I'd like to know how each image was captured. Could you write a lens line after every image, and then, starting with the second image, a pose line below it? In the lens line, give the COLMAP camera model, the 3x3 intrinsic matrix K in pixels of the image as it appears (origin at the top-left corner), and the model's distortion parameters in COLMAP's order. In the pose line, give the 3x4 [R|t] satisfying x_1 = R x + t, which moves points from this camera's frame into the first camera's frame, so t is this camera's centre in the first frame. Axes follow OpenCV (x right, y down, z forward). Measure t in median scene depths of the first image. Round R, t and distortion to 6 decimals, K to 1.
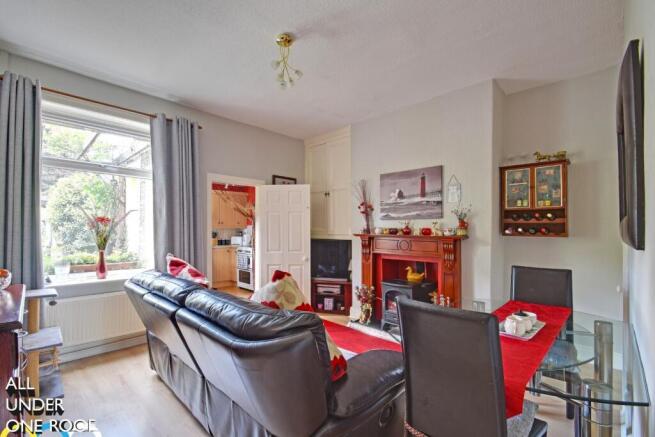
lens RADIAL K [[294.4, 0, 326.7], [0, 294.4, 224.2], [0, 0, 1]] dist [-0.007720, -0.000786]
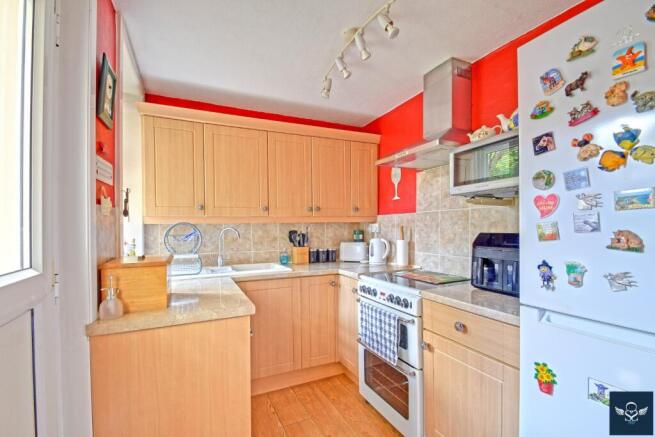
lens RADIAL K [[294.4, 0, 327.2], [0, 294.4, 224.6], [0, 0, 1]] dist [-0.007720, -0.000786]
pose [[0.939353, -0.002602, -0.342941, -0.203765], [0.000120, 0.999974, -0.007257, 0.020044], [0.342951, 0.006776, 0.939329, 0.615515]]
